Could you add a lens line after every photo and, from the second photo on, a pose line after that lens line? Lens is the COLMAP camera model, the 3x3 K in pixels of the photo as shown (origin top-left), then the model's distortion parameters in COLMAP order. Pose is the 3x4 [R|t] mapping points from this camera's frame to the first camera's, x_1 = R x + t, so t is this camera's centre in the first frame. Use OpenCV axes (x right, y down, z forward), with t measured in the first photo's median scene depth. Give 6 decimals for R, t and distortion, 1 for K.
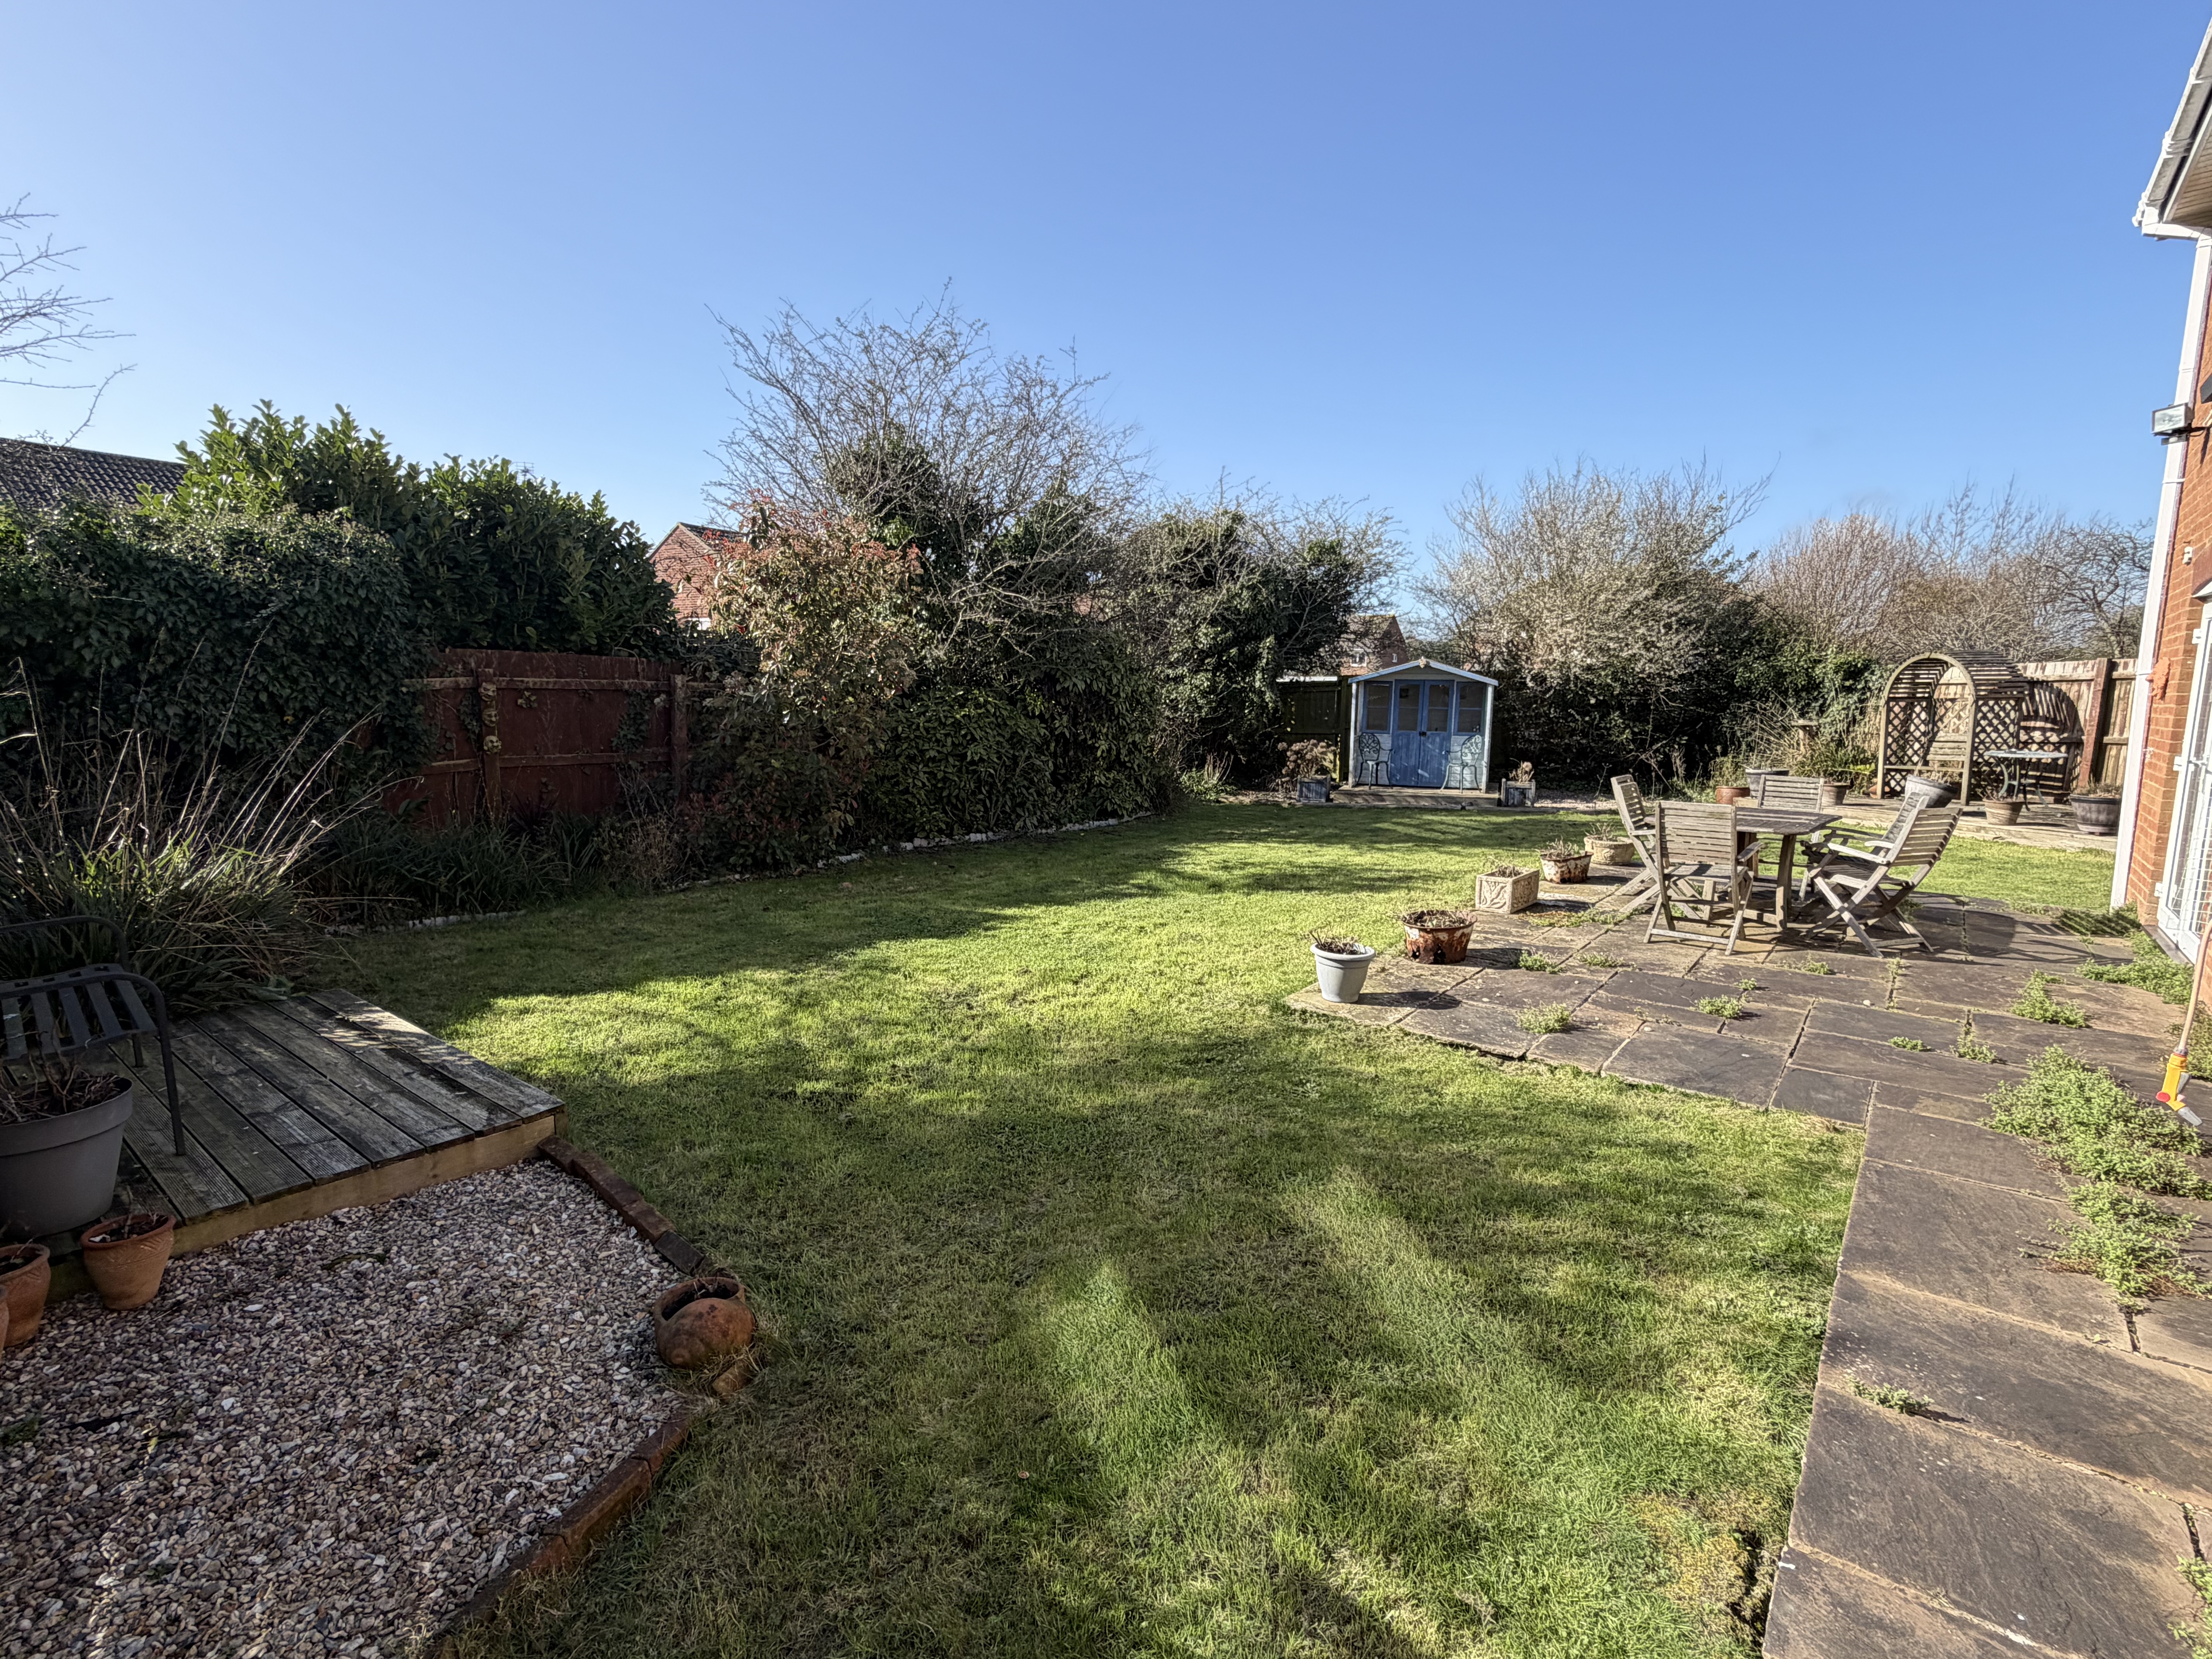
lens RADIAL K [[1061.4, 0, 1106.0], [0, 1061.4, 829.5], [0, 0, 1]] dist [0.001991, -0.001177]
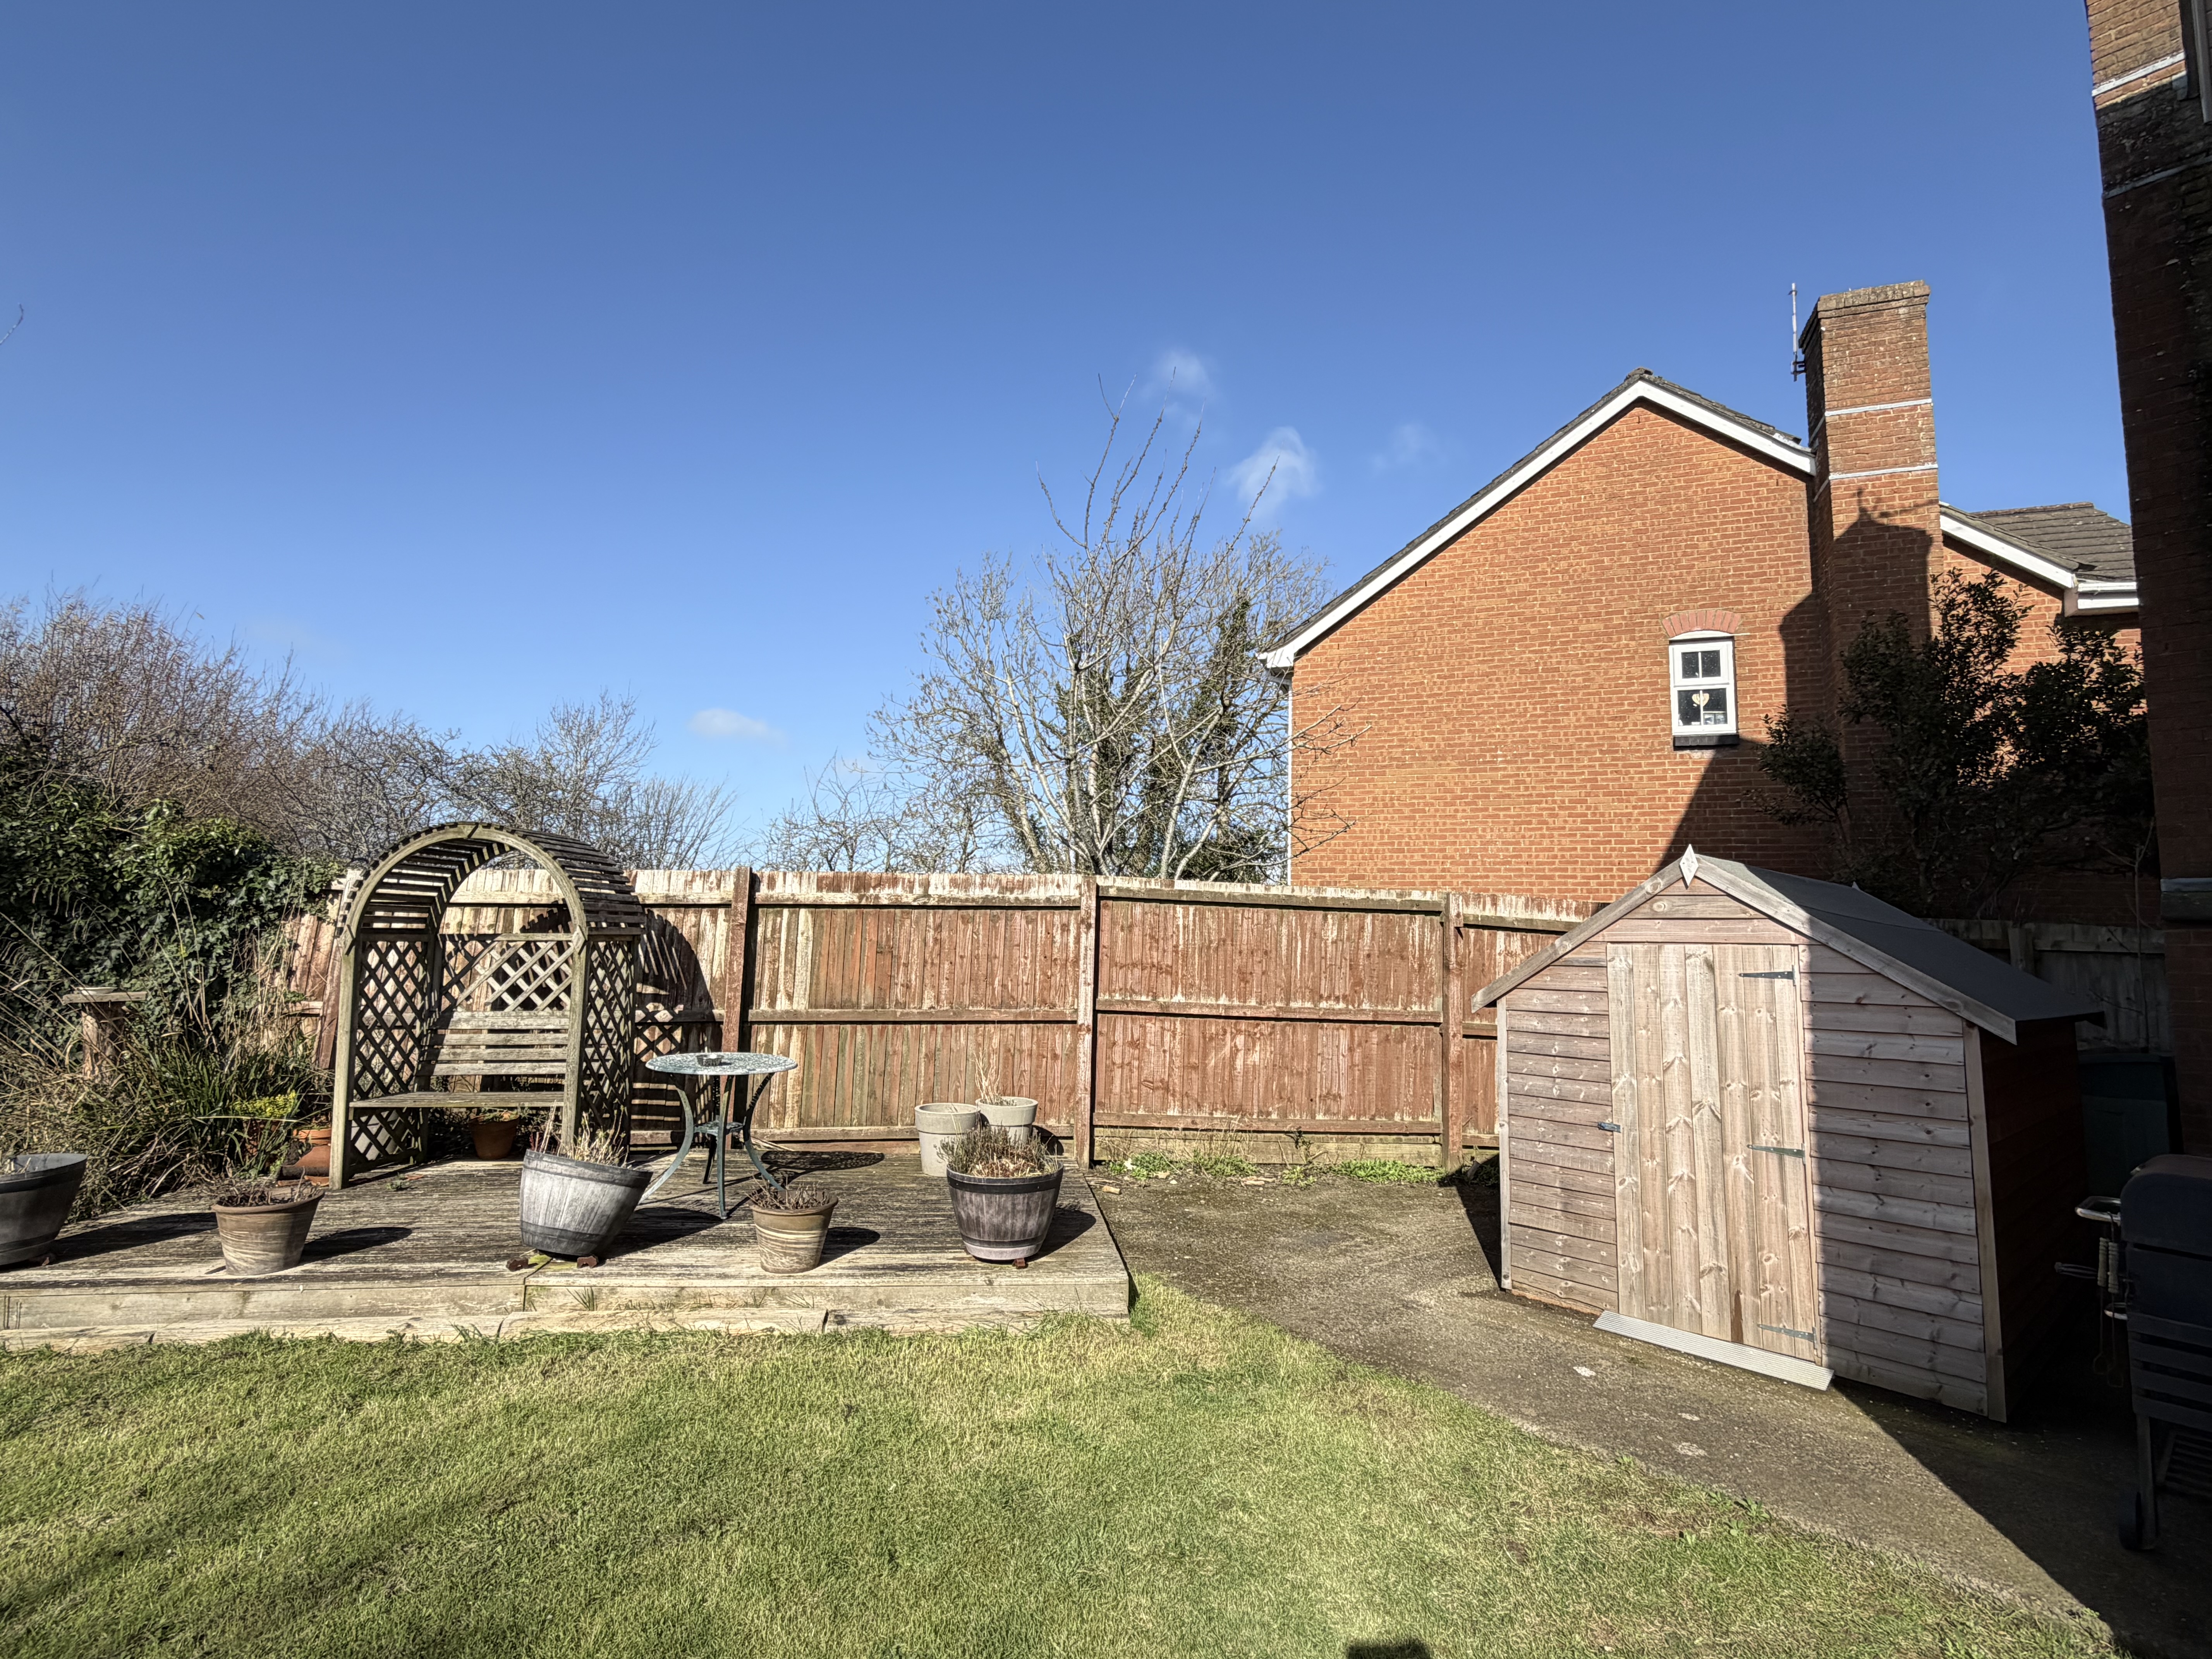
lens RADIAL K [[1076.7, 0, 1106.0], [0, 1076.7, 829.5], [0, 0, 1]] dist [0.003899, -0.000706]
pose [[0.149809, 0.112801, 0.982259, 0.371696], [0.103759, 0.986191, -0.129078, -0.079205], [-0.983256, 0.121255, 0.136036, 0.658950]]
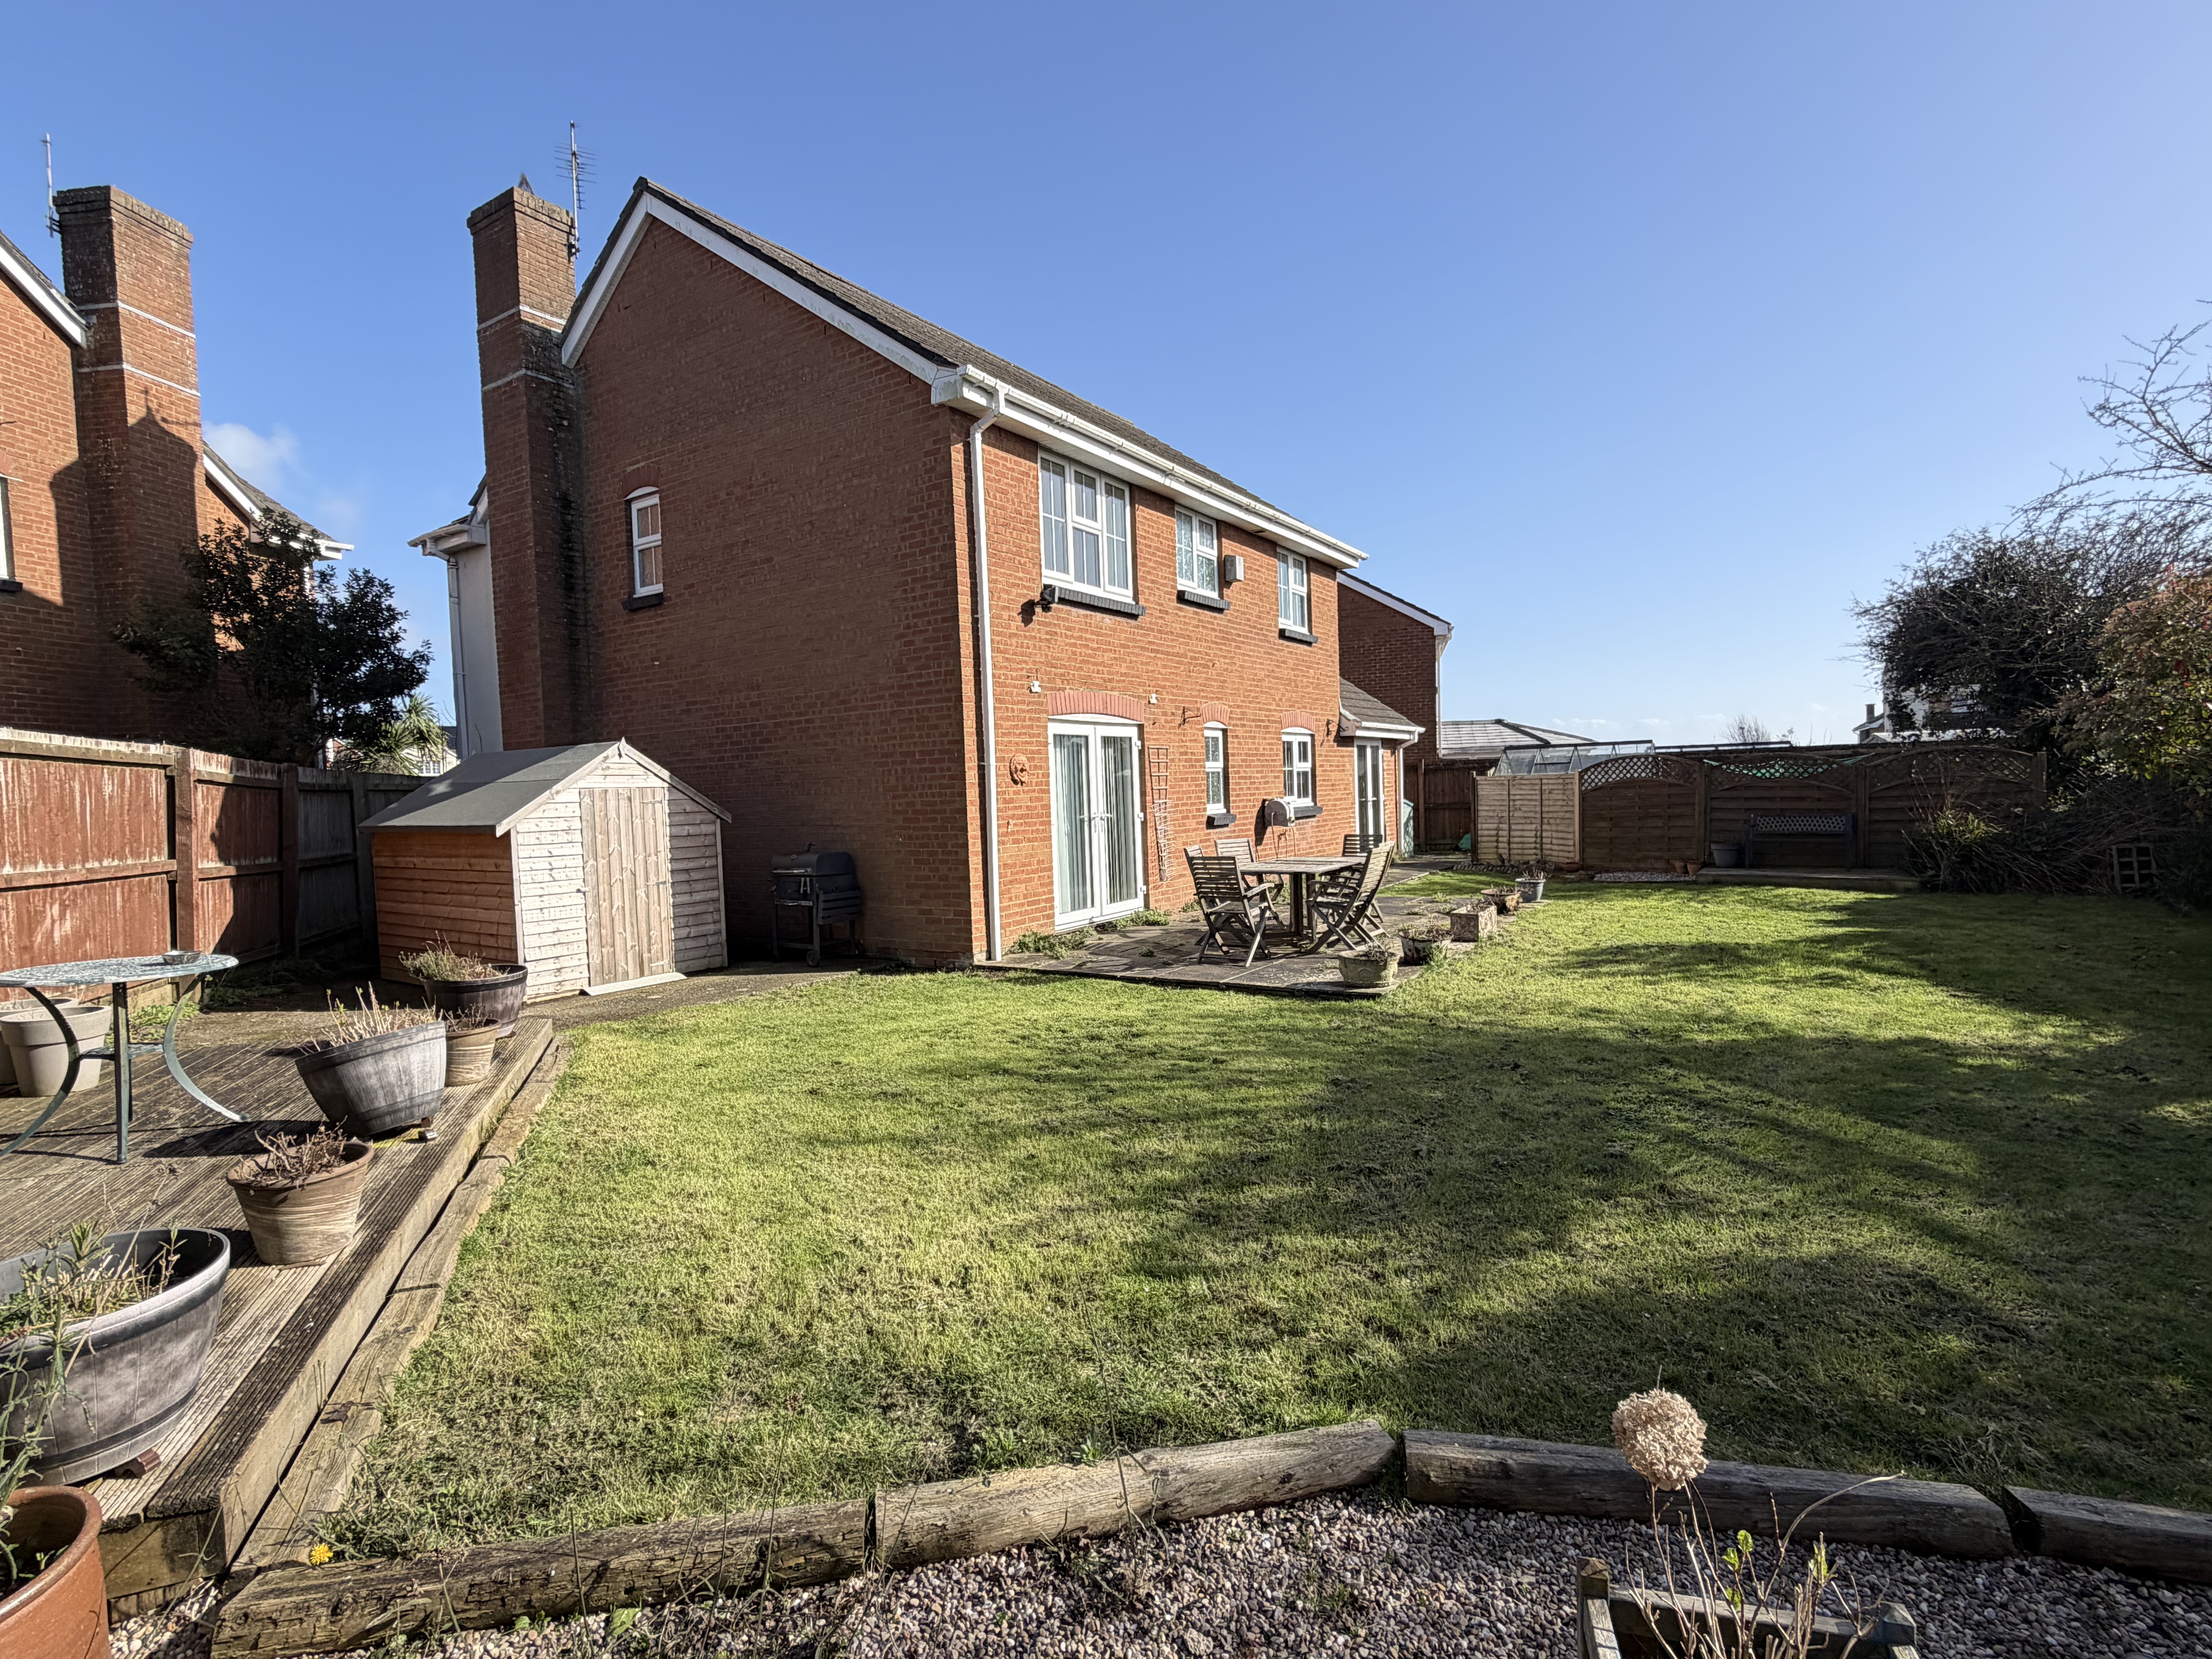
lens RADIAL K [[1061.4, 0, 1106.0], [0, 1061.4, 829.5], [0, 0, 1]] dist [0.001991, -0.001177]
pose [[-0.995495, 0.026851, -0.090932, 0.493791], [0.011218, 0.985681, 0.168245, -0.144760], [0.094148, 0.166467, -0.981542, 1.160800]]
